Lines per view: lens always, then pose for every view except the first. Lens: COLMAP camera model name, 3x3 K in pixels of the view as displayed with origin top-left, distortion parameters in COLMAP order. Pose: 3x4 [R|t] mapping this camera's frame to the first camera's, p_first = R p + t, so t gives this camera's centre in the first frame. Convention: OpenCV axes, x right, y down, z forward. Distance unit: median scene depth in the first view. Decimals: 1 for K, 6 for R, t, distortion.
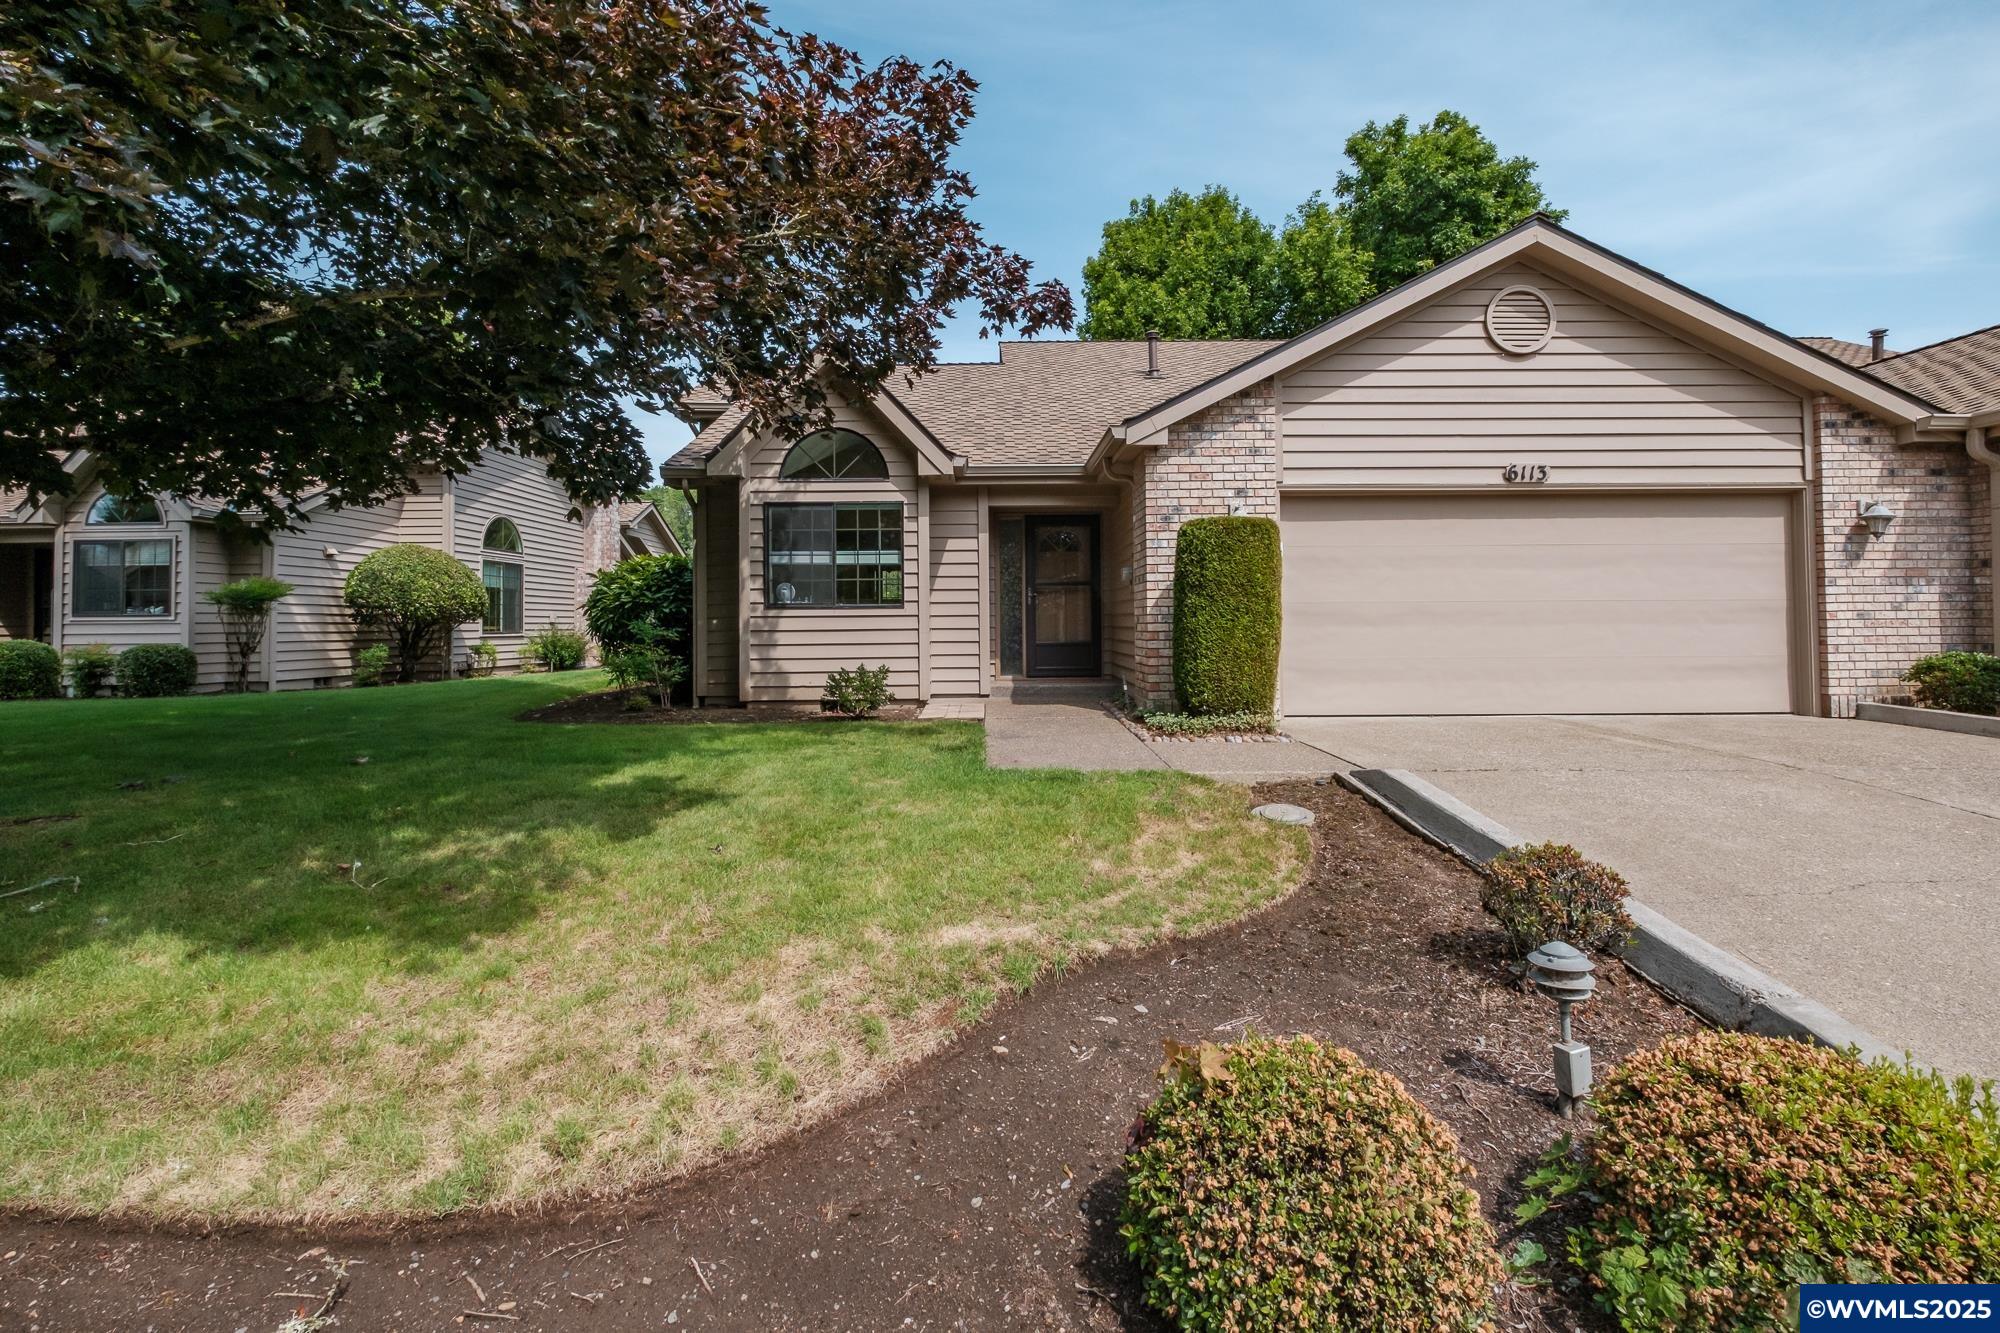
lens RADIAL K [[867.9, 0, 1028.8], [0, 867.9, 595.6], [0, 0, 1]] dist [0.006788, -0.006320]
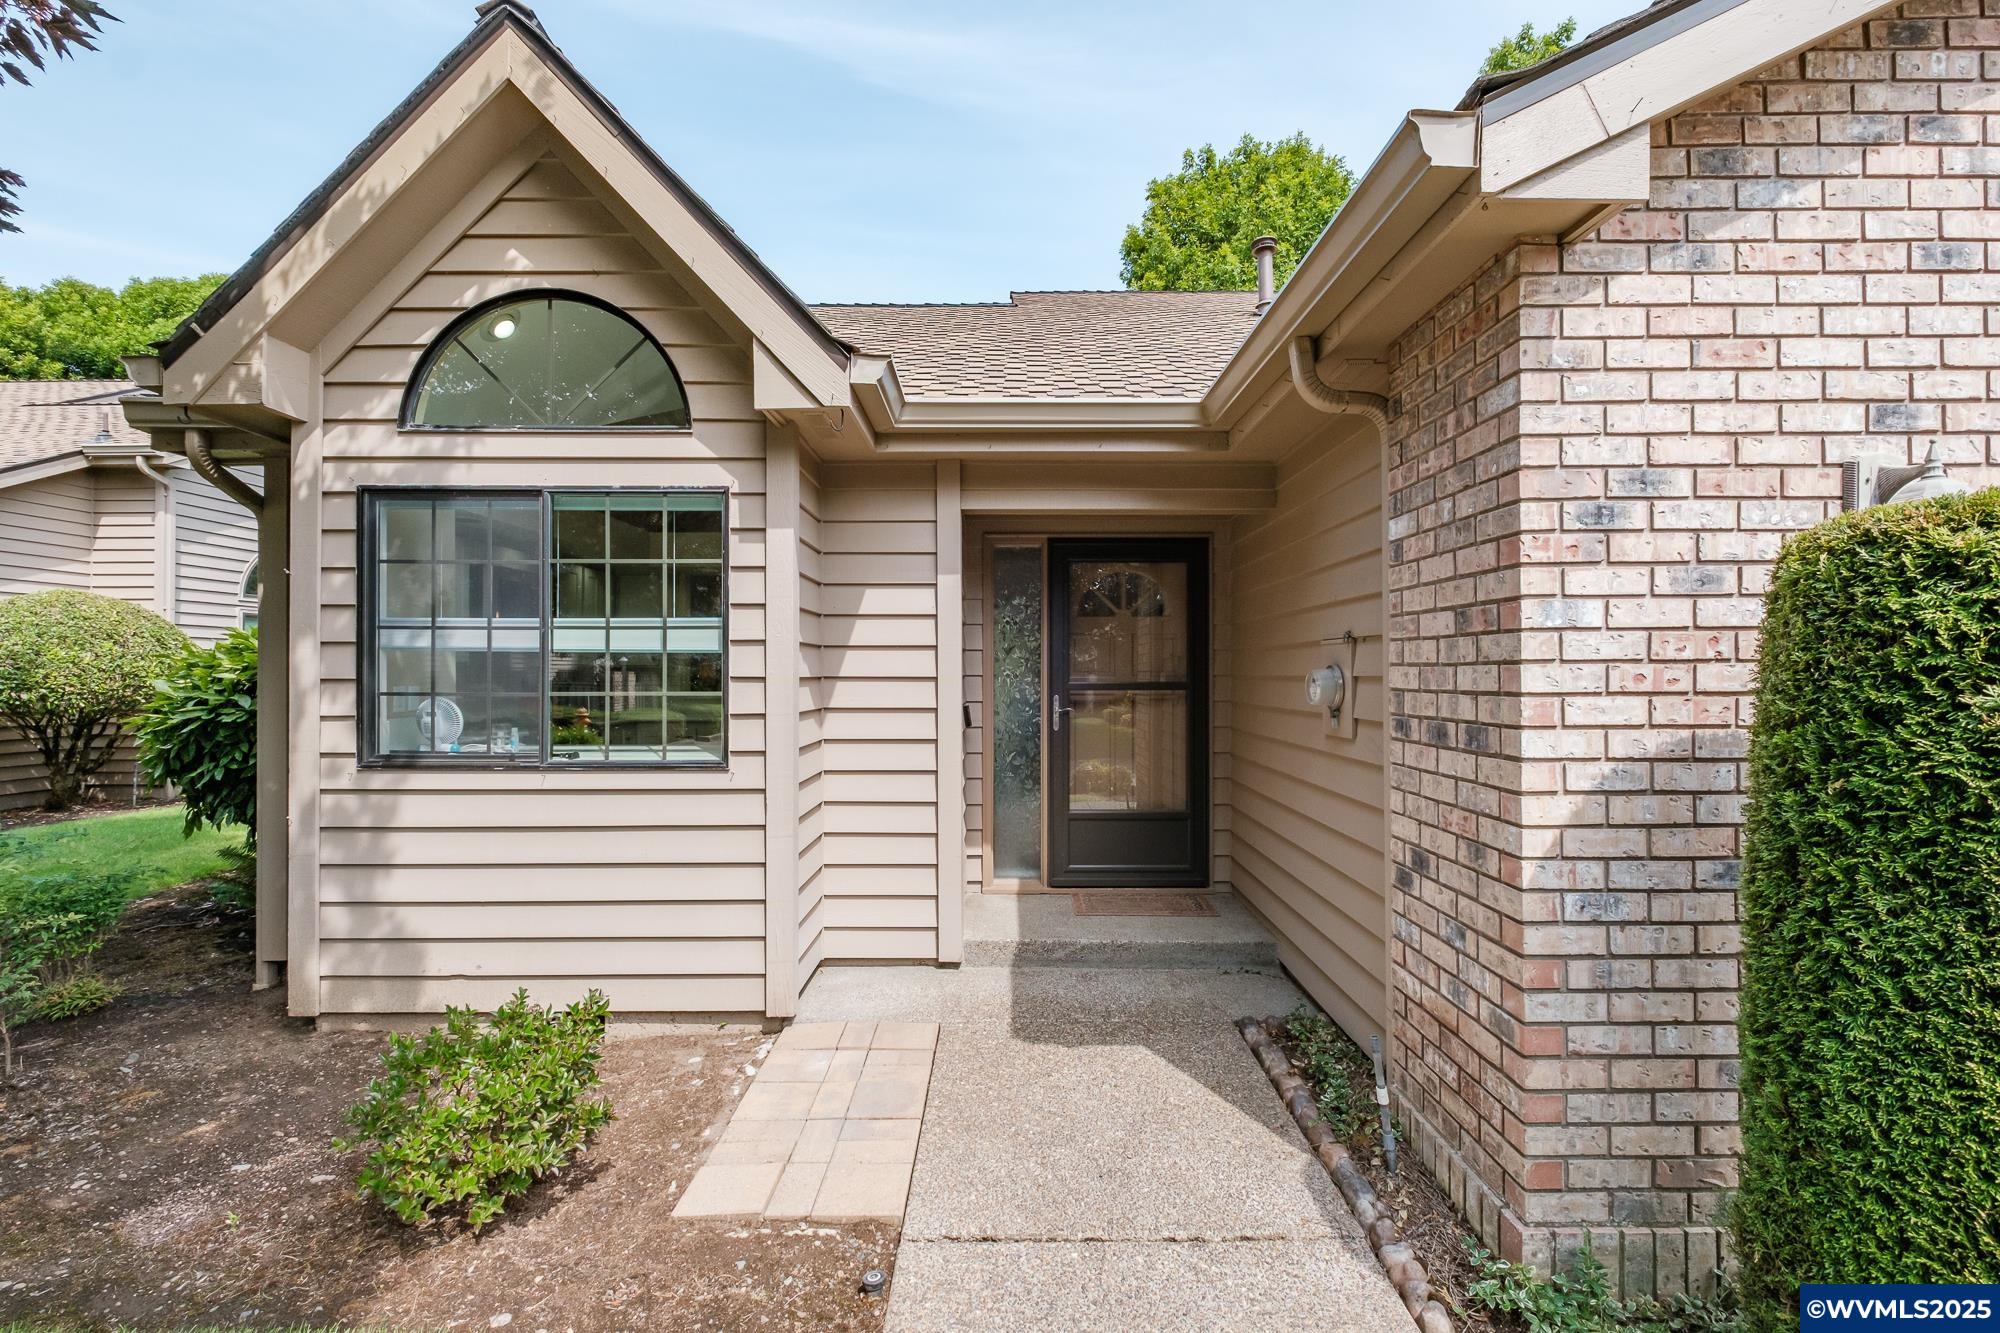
lens RADIAL K [[936.1, 0, 1053.8], [0, 936.1, 662.8], [0, 0, 1]] dist [0.004531, -0.003666]
pose [[0.999965, 0.006365, 0.005458, -0.004408], [-0.006443, 0.999874, 0.014540, -0.044014], [-0.005365, -0.014575, 0.999879, 0.665083]]
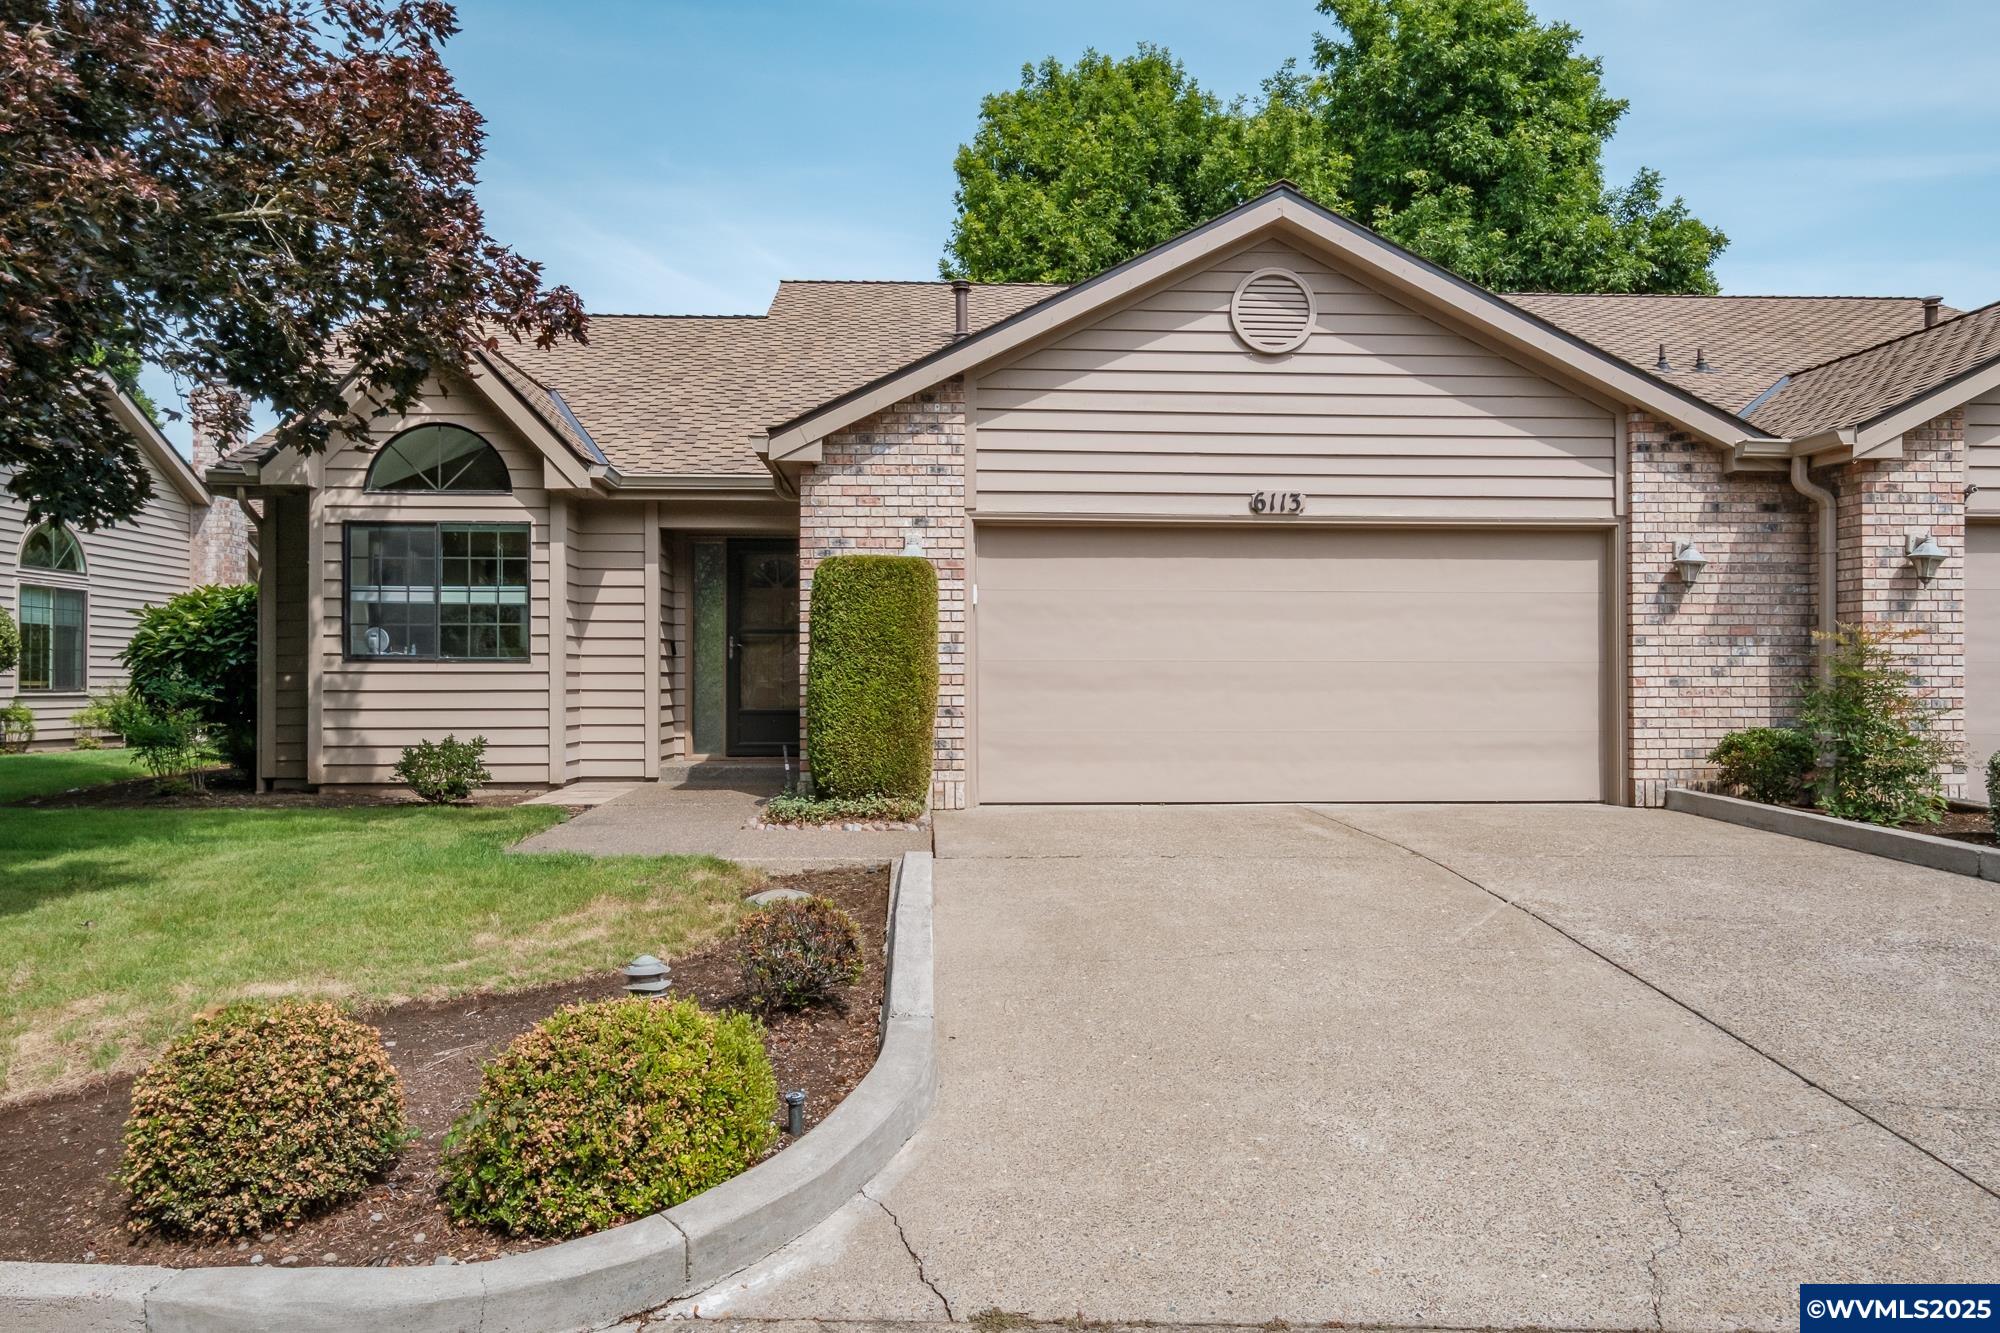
lens RADIAL K [[1332.2, 0, 999.7], [0, 1332.2, 654.2], [0, 0, 1]] dist [0.003600, 0.004731]
pose [[0.999103, 0.008769, 0.041432, 0.246349], [-0.009208, 0.999903, 0.010410, -0.009855], [-0.041336, -0.010783, 0.999087, -0.206526]]
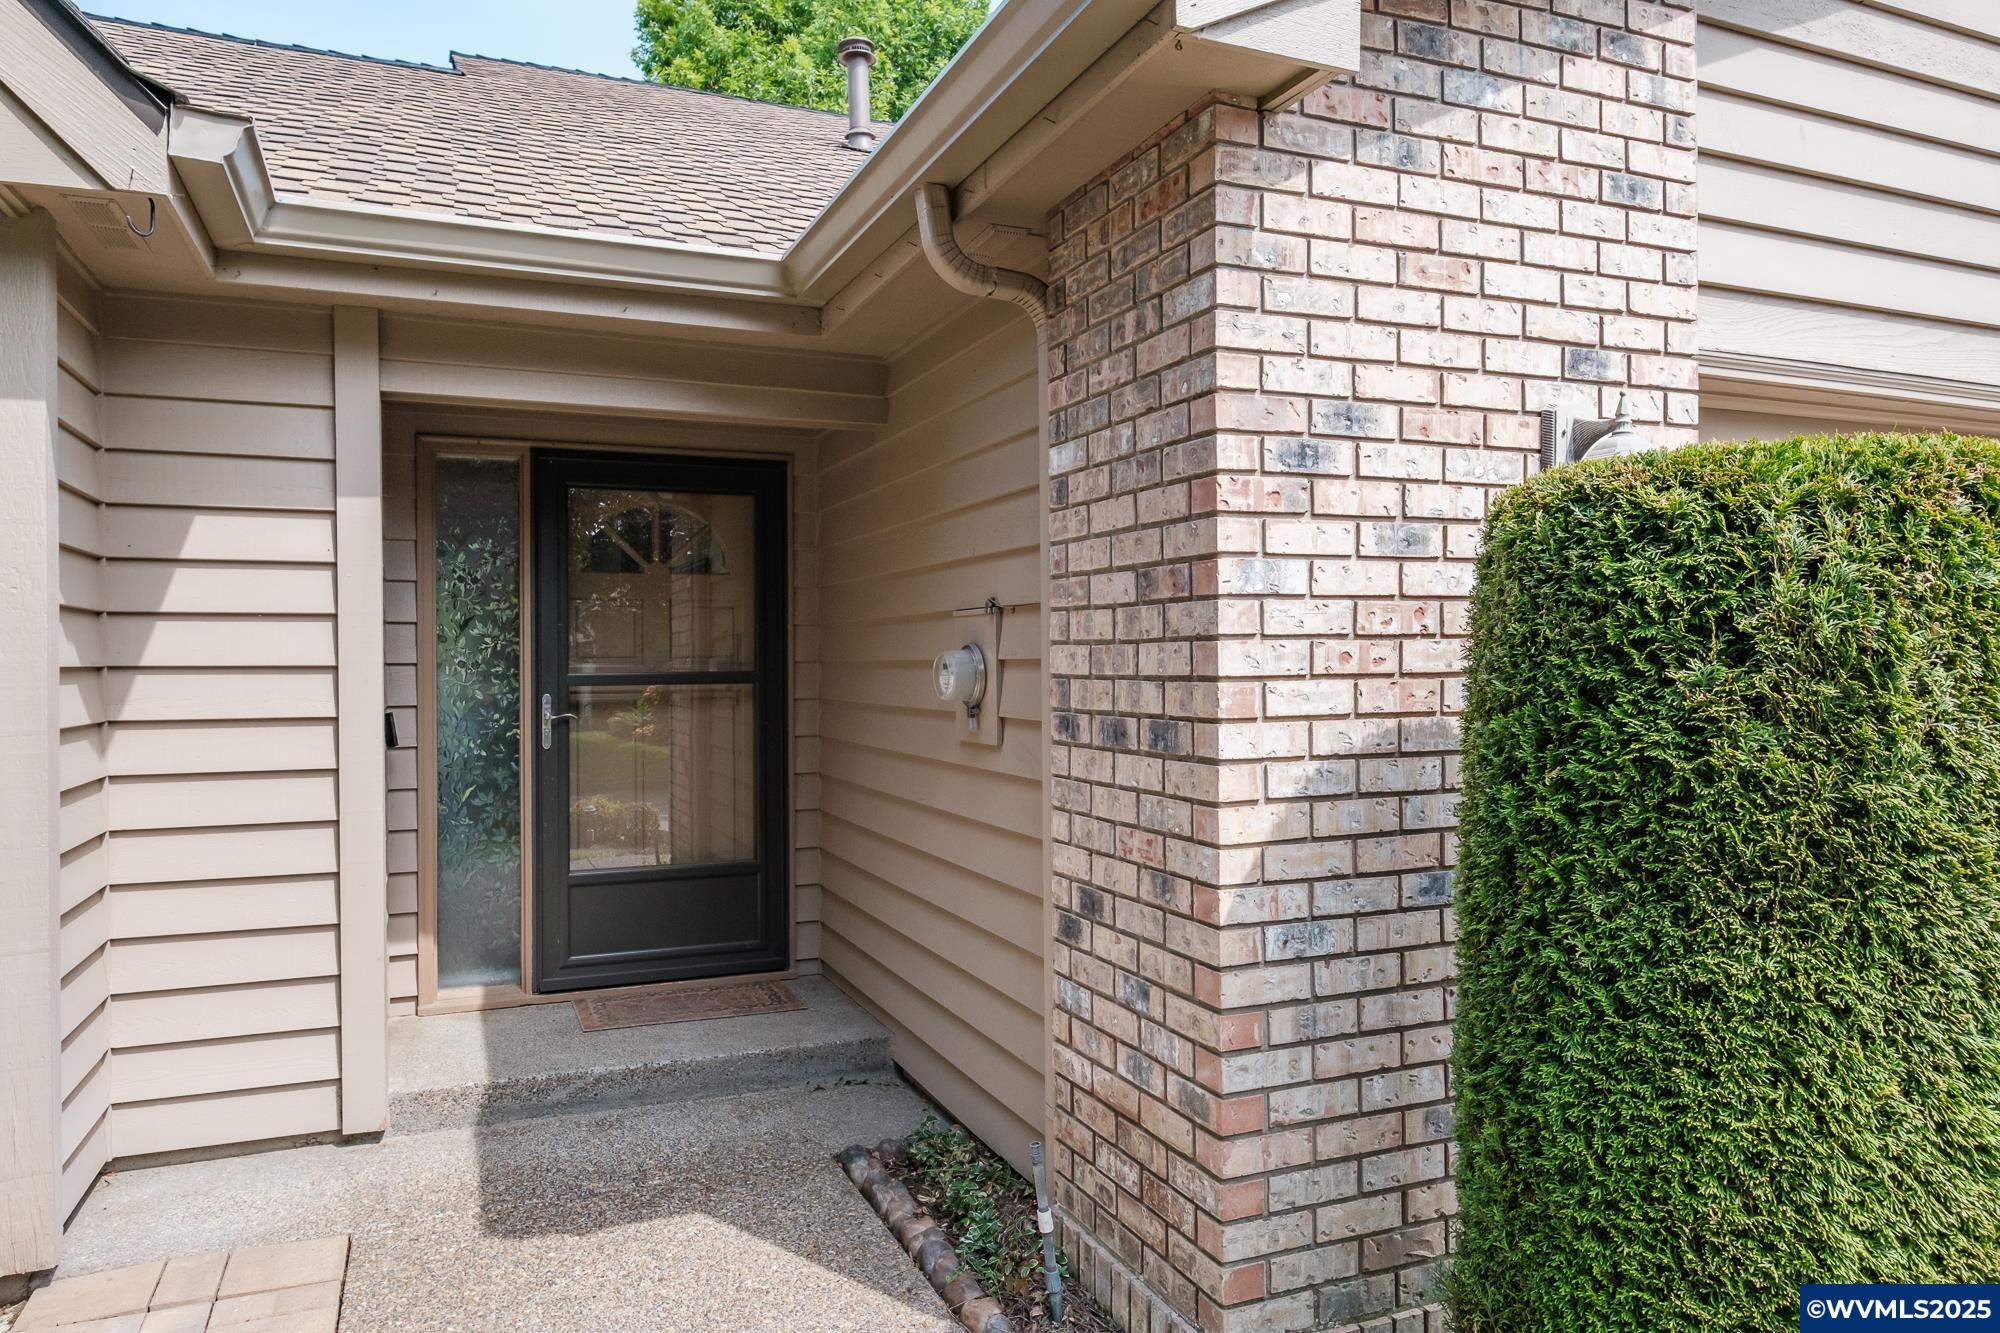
lens RADIAL K [[1337.2, 0, 1110.6], [0, 1337.2, 657.7], [0, 0, 1]] dist [0.009673, -0.003139]
pose [[0.913092, 0.001753, 0.407749, -0.013150], [-0.010564, 0.999757, 0.019358, -0.042302], [-0.407616, -0.021983, 0.912889, 0.667969]]
